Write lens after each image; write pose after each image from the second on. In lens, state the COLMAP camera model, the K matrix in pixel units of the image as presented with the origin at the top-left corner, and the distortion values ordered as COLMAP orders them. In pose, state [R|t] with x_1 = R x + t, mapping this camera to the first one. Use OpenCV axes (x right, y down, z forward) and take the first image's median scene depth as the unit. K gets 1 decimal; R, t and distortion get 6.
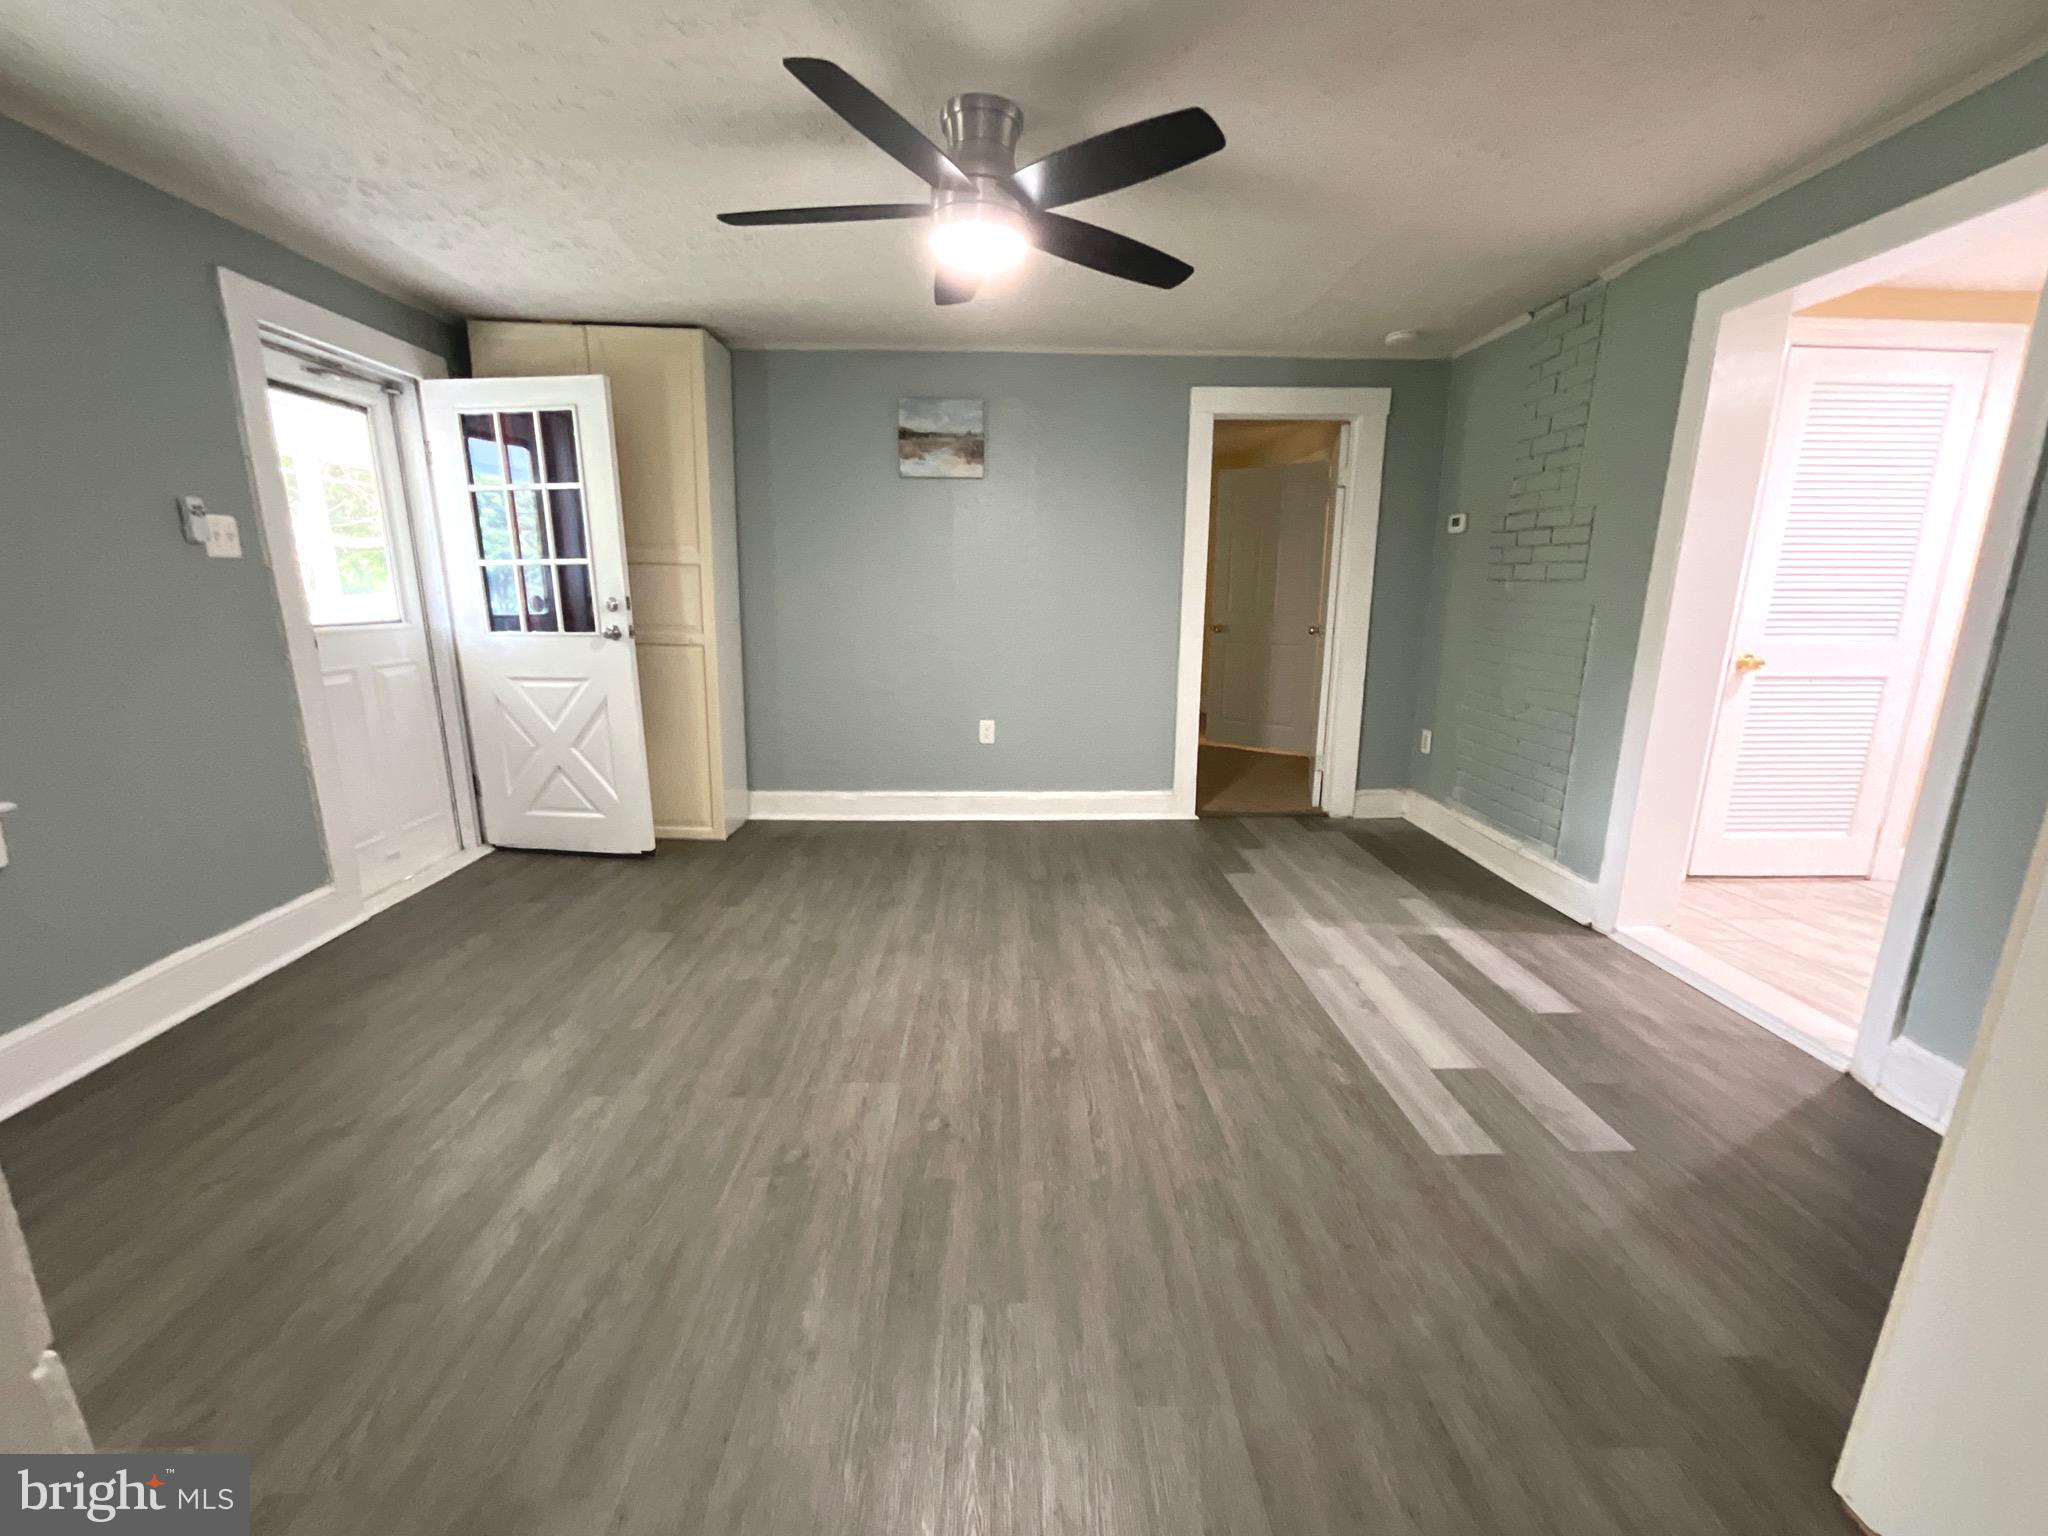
lens RADIAL K [[833.7, 0, 1026.4], [0, 833.7, 768.1], [0, 0, 1]] dist [-0.003823, 0.003597]
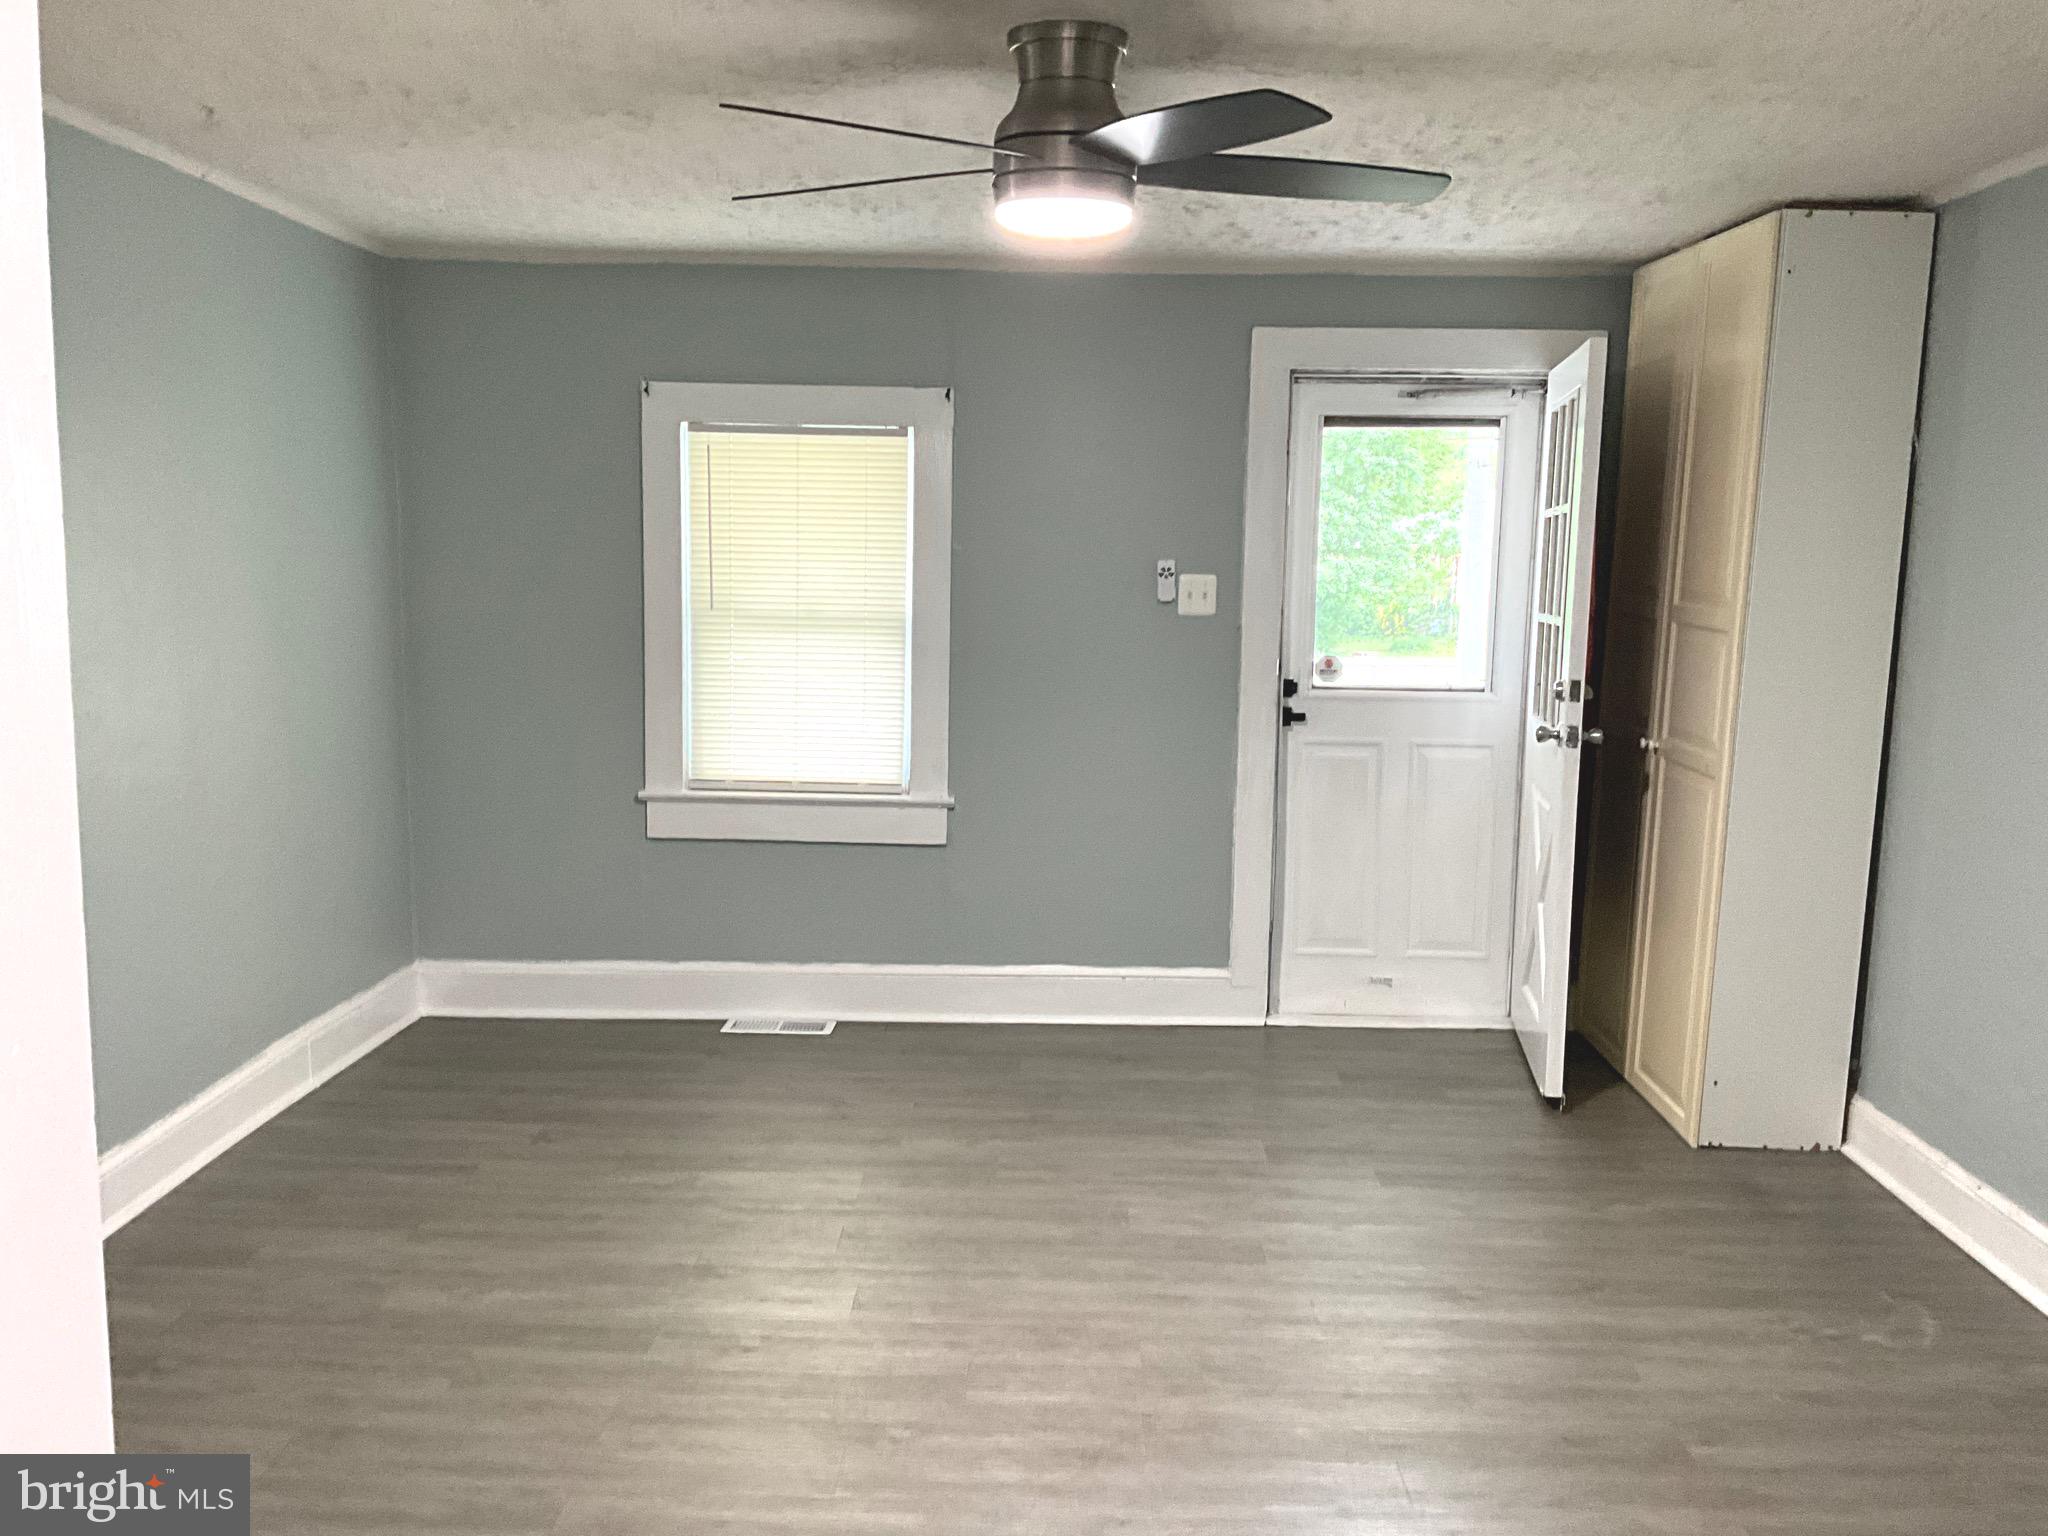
lens RADIAL K [[1693.6, 0, 1014.1], [0, 1693.6, 766.7], [0, 0, 1]] dist [0.076776, -0.133332]
pose [[-0.055299, 0.122031, -0.990985, 1.084724], [-0.229522, 0.964371, 0.131562, -0.290167], [0.971731, 0.234728, -0.025320, 0.866577]]
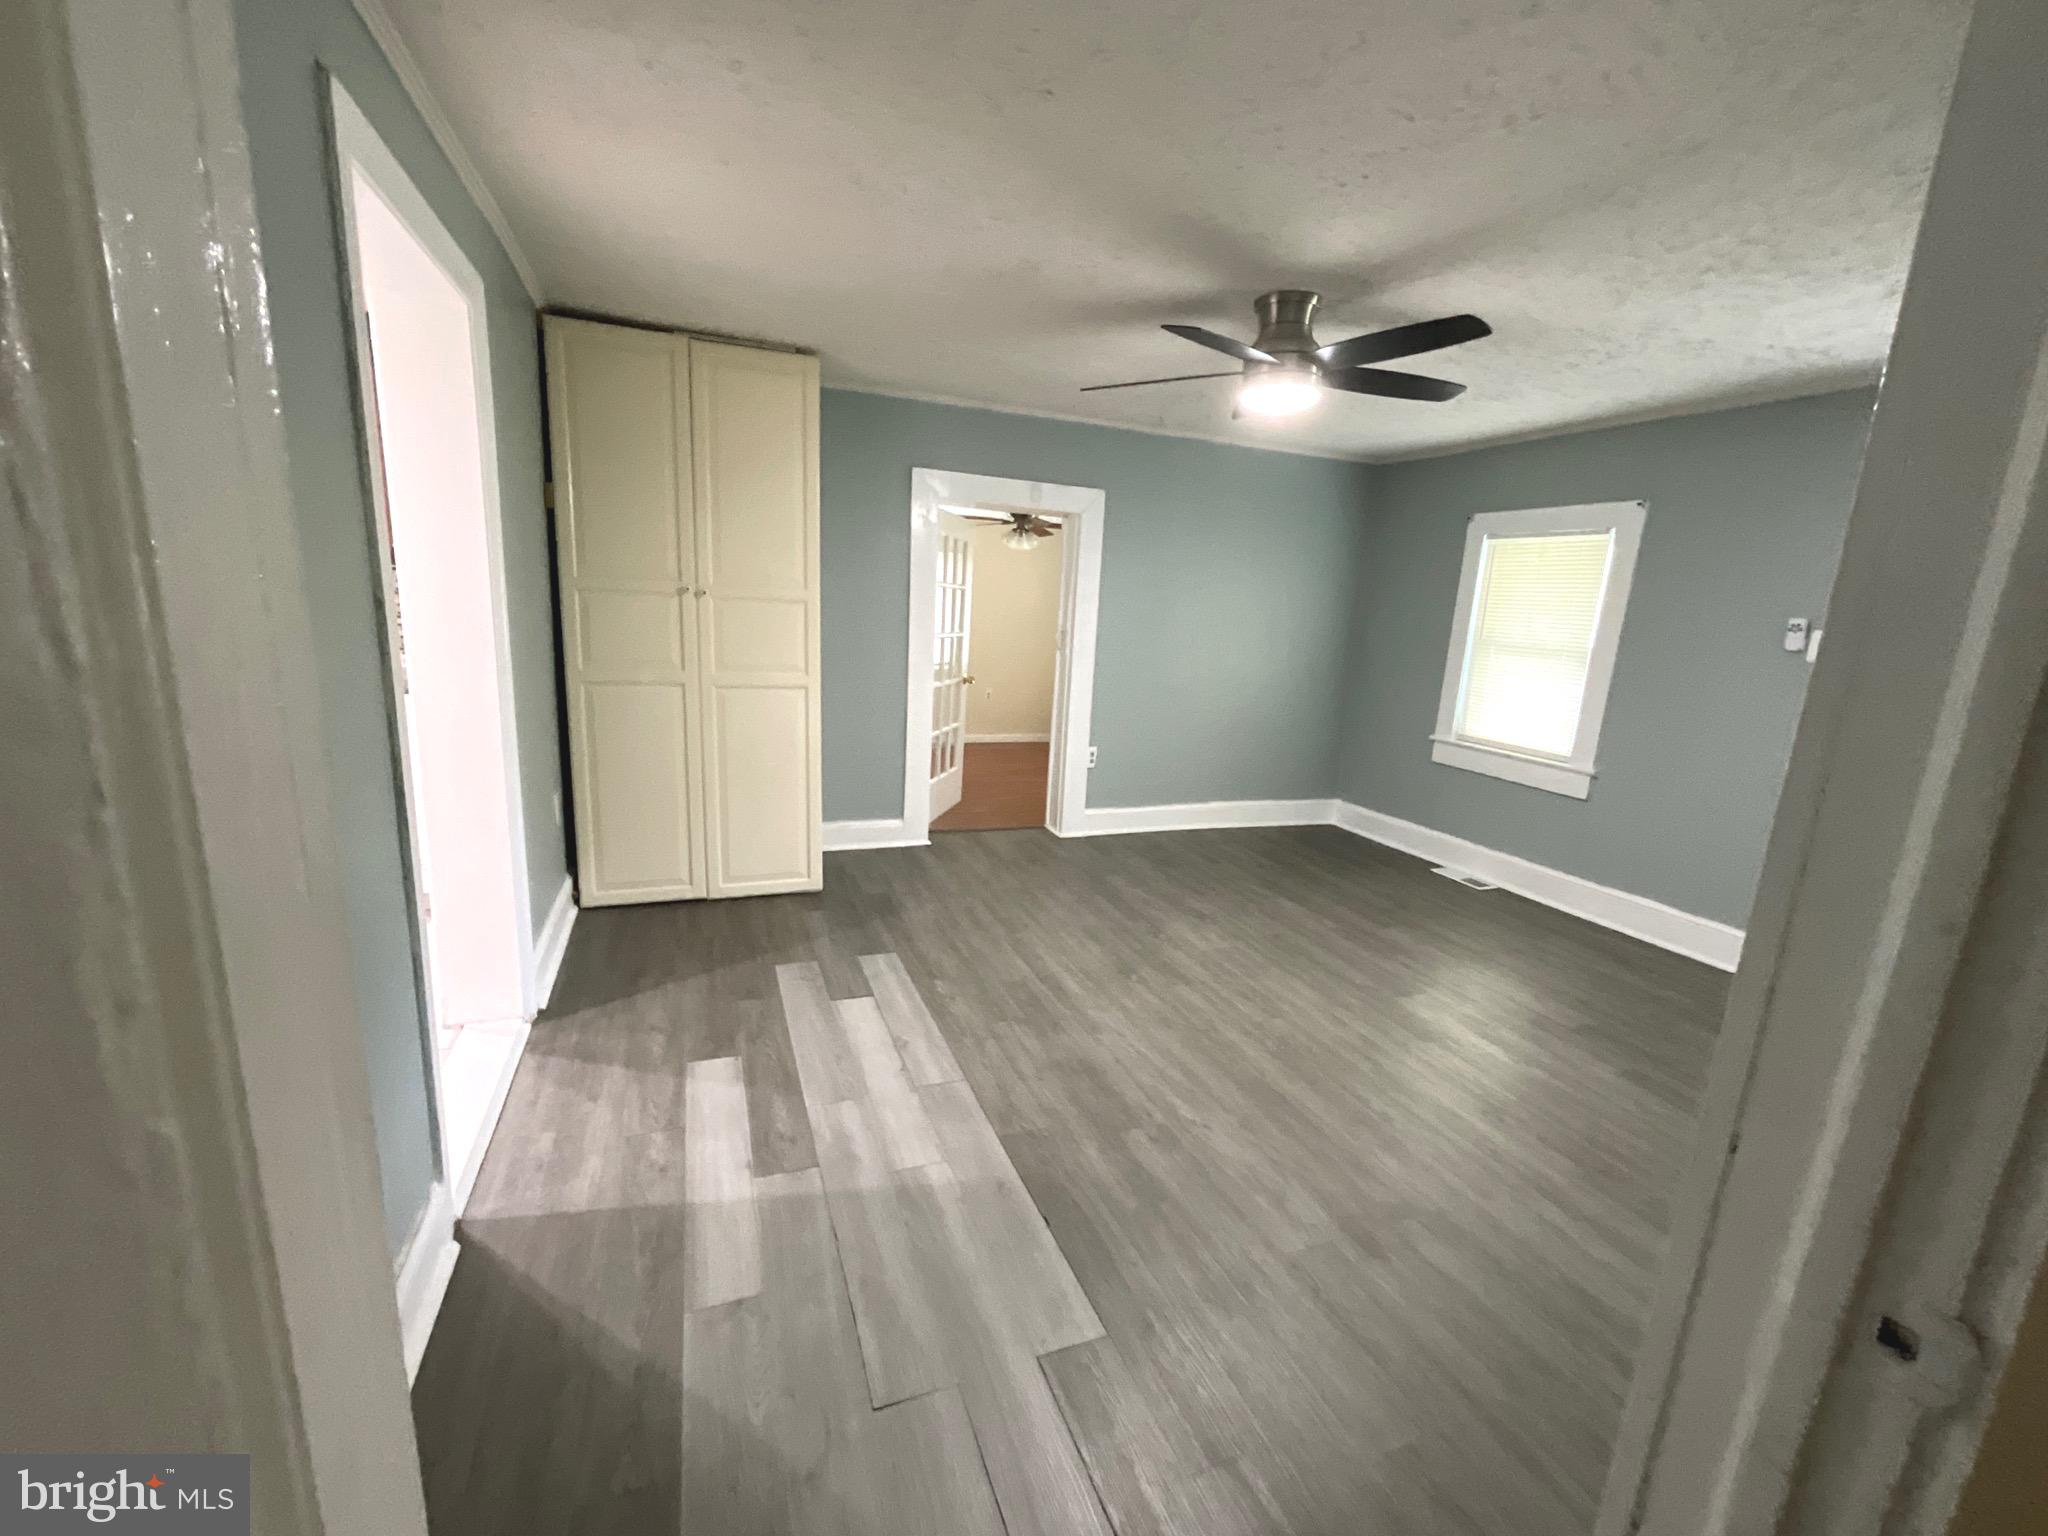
lens RADIAL K [[833.7, 0, 1019.5], [0, 833.7, 765.2], [0, 0, 1]] dist [-0.003823, 0.003597]
pose [[-0.942433, 0.011057, -0.334212, 0.593985], [-0.126871, 0.912901, 0.387963, -0.439789], [0.309392, 0.408031, -0.858945, 1.737781]]
